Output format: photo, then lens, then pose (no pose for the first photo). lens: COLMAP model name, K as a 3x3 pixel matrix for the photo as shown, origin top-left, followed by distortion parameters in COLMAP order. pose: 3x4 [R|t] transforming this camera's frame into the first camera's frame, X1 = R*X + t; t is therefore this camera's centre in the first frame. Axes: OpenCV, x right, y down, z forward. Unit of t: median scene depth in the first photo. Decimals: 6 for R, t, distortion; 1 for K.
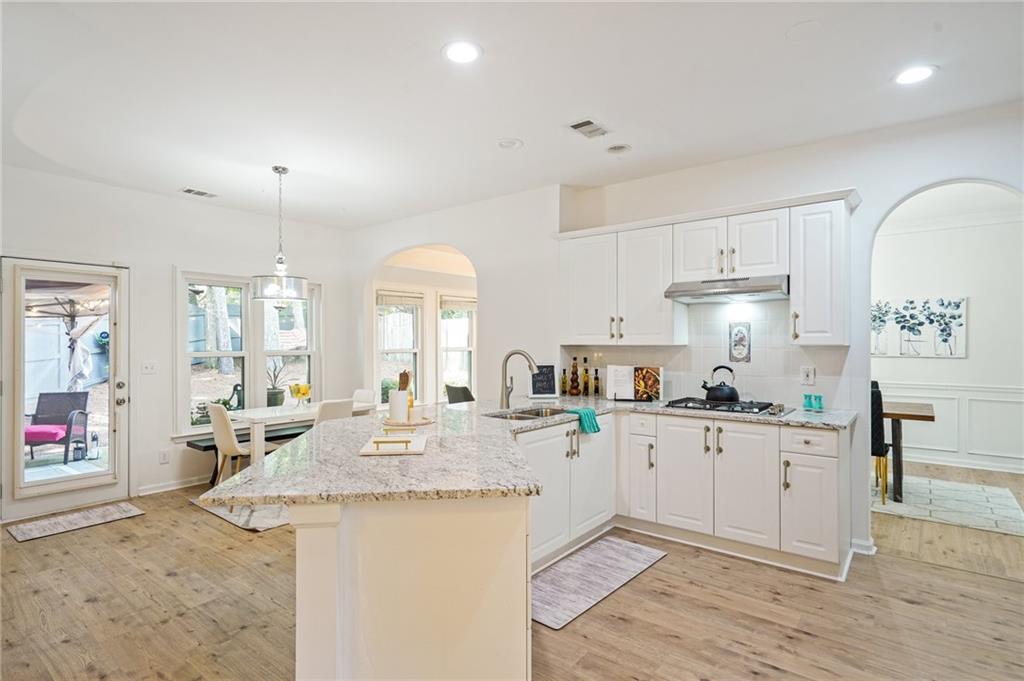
lens RADIAL K [[506.2, 0, 533.1], [0, 506.2, 341.9], [0, 0, 1]] dist [0.004885, -0.001351]
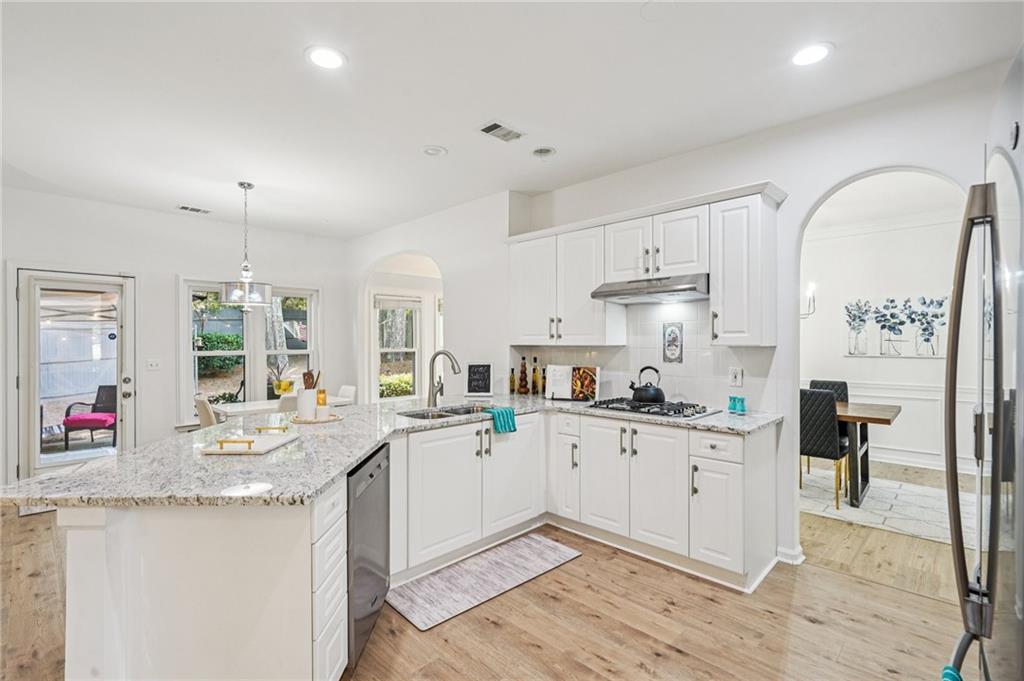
lens RADIAL K [[460.7, 0, 526.5], [0, 460.7, 341.9], [0, 0, 1]] dist [-0.004664, 0.001537]
pose [[0.995030, -0.000649, -0.099570, 0.238380], [0.000796, 0.999999, 0.001442, -0.002234], [0.099569, -0.001515, 0.995029, 0.083528]]
